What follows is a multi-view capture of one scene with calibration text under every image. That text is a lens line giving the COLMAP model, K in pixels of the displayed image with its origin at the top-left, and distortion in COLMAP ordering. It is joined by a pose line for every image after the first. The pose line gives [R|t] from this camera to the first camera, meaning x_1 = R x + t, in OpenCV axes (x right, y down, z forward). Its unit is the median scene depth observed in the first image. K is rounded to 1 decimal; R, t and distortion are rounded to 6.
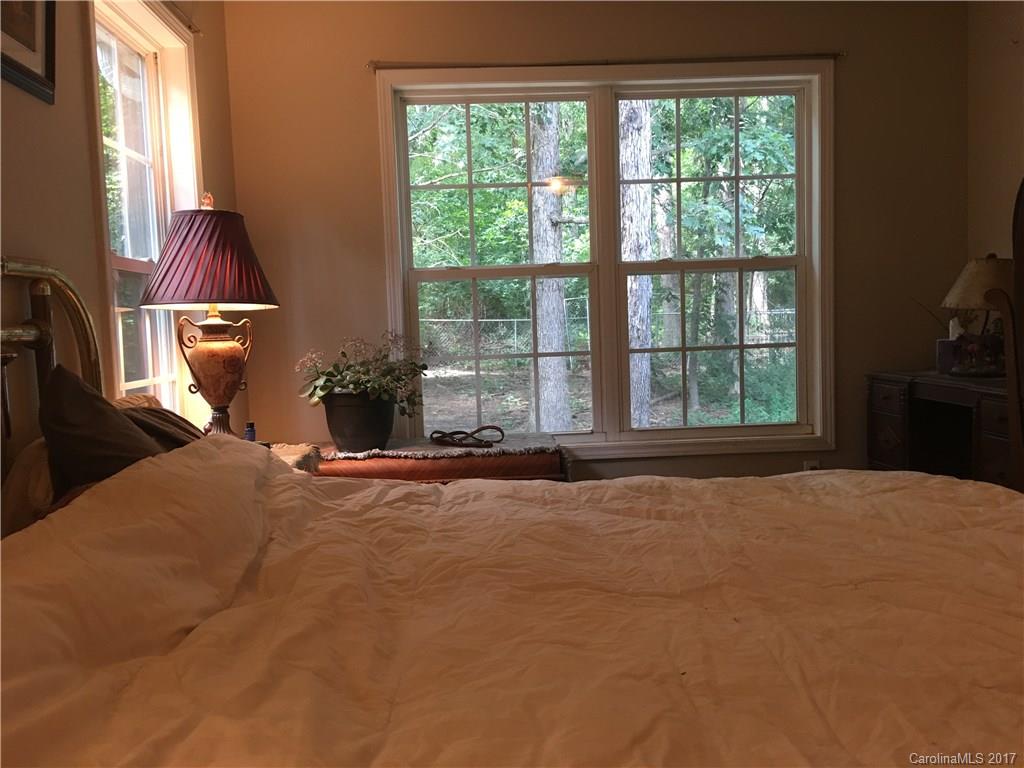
lens RADIAL K [[855.8, 0, 512.0], [0, 855.8, 384.0], [0, 0, 1]] dist [0.111249, -0.166659]
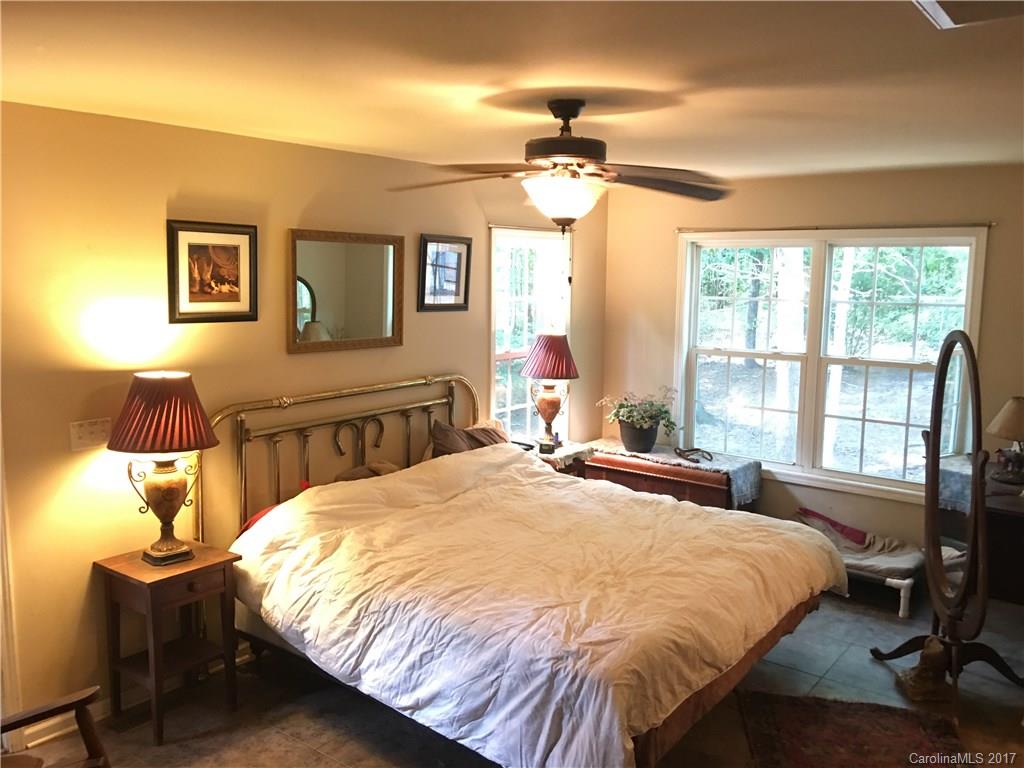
lens RADIAL K [[855.8, 0, 512.0], [0, 855.8, 384.0], [0, 0, 1]] dist [0.111249, -0.166659]
pose [[0.754443, 0.134406, -0.642457, 0.810832], [-0.083690, 0.990519, 0.108944, -0.248879], [0.651009, -0.028425, 0.758538, -0.573904]]
